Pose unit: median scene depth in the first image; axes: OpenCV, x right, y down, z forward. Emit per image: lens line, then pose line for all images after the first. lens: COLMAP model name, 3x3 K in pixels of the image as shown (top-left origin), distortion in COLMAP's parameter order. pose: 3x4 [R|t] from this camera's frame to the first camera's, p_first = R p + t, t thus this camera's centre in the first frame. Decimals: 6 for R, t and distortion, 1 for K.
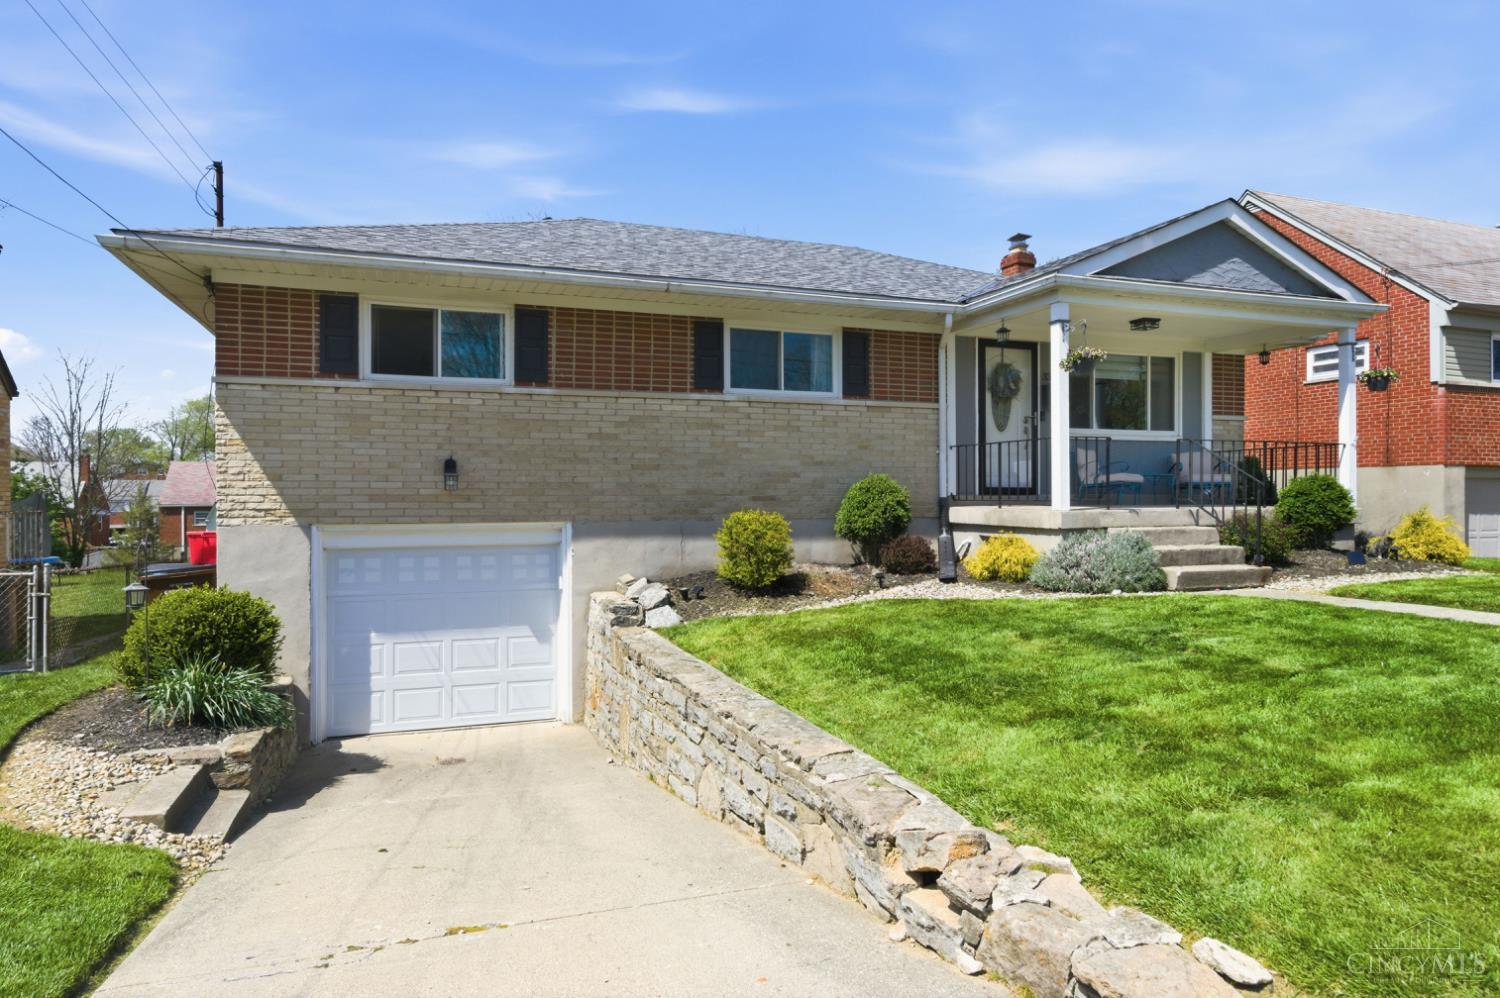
lens RADIAL K [[909.0, 0, 750.0], [0, 909.0, 499.0], [0, 0, 1]] dist [-0.000024, -0.001338]
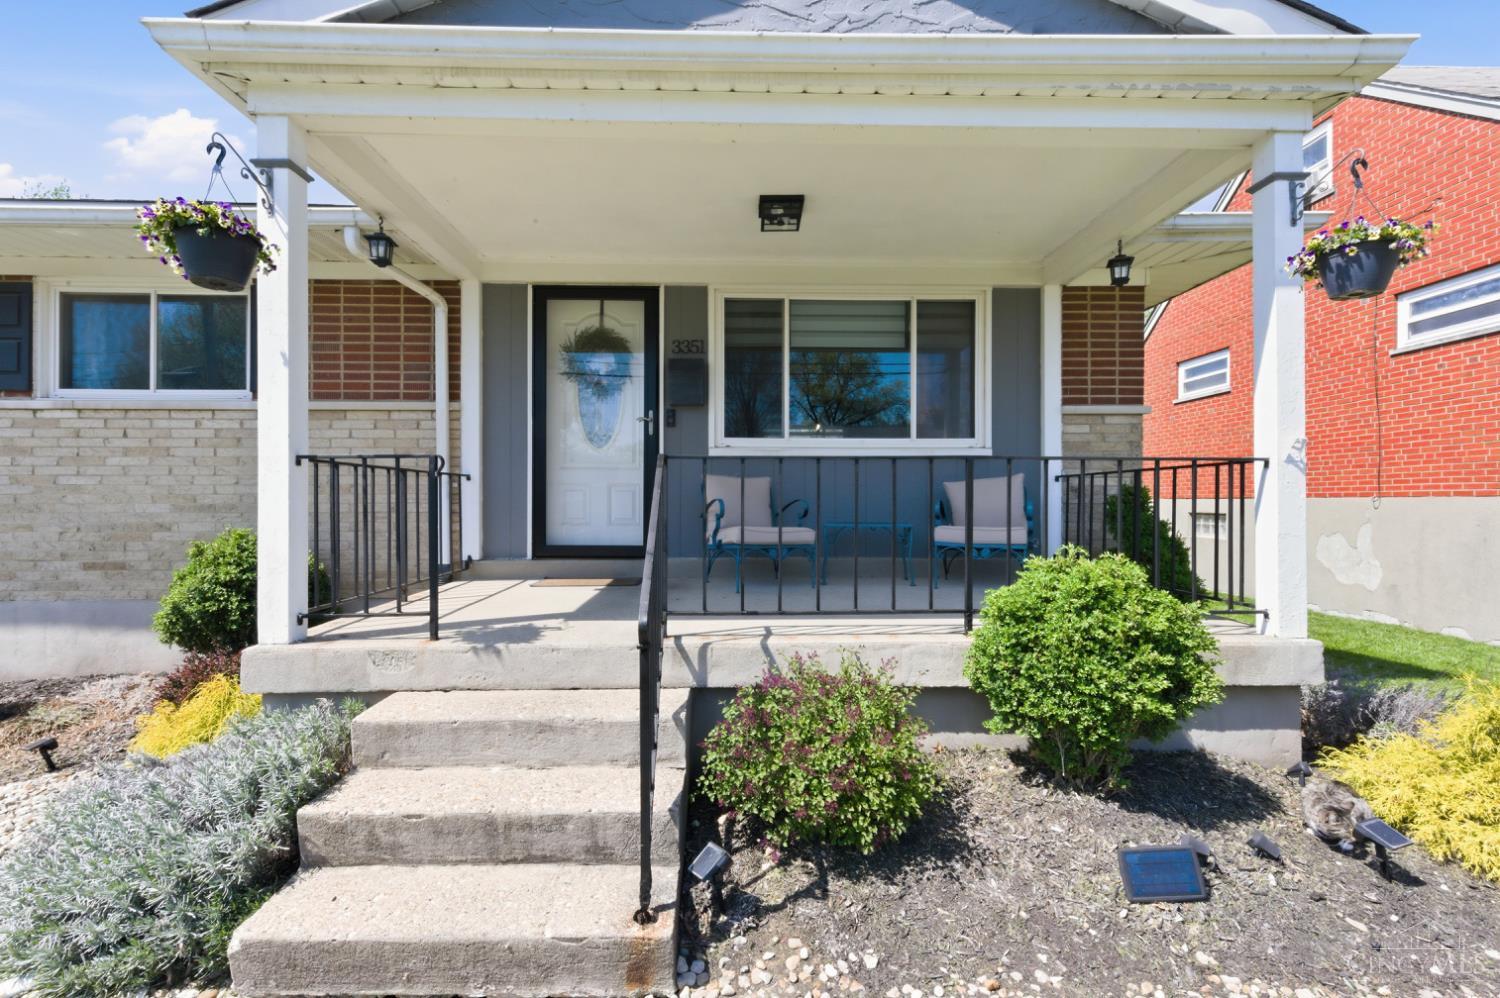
lens RADIAL K [[672.5, 0, 750.0], [0, 672.5, 499.0], [0, 0, 1]] dist [0.000914, 0.000434]
pose [[0.944224, 0.000438, -0.329303, 0.540363], [-0.002717, 0.999975, -0.006461, -0.041652], [0.329293, 0.006996, 0.944202, 0.670598]]
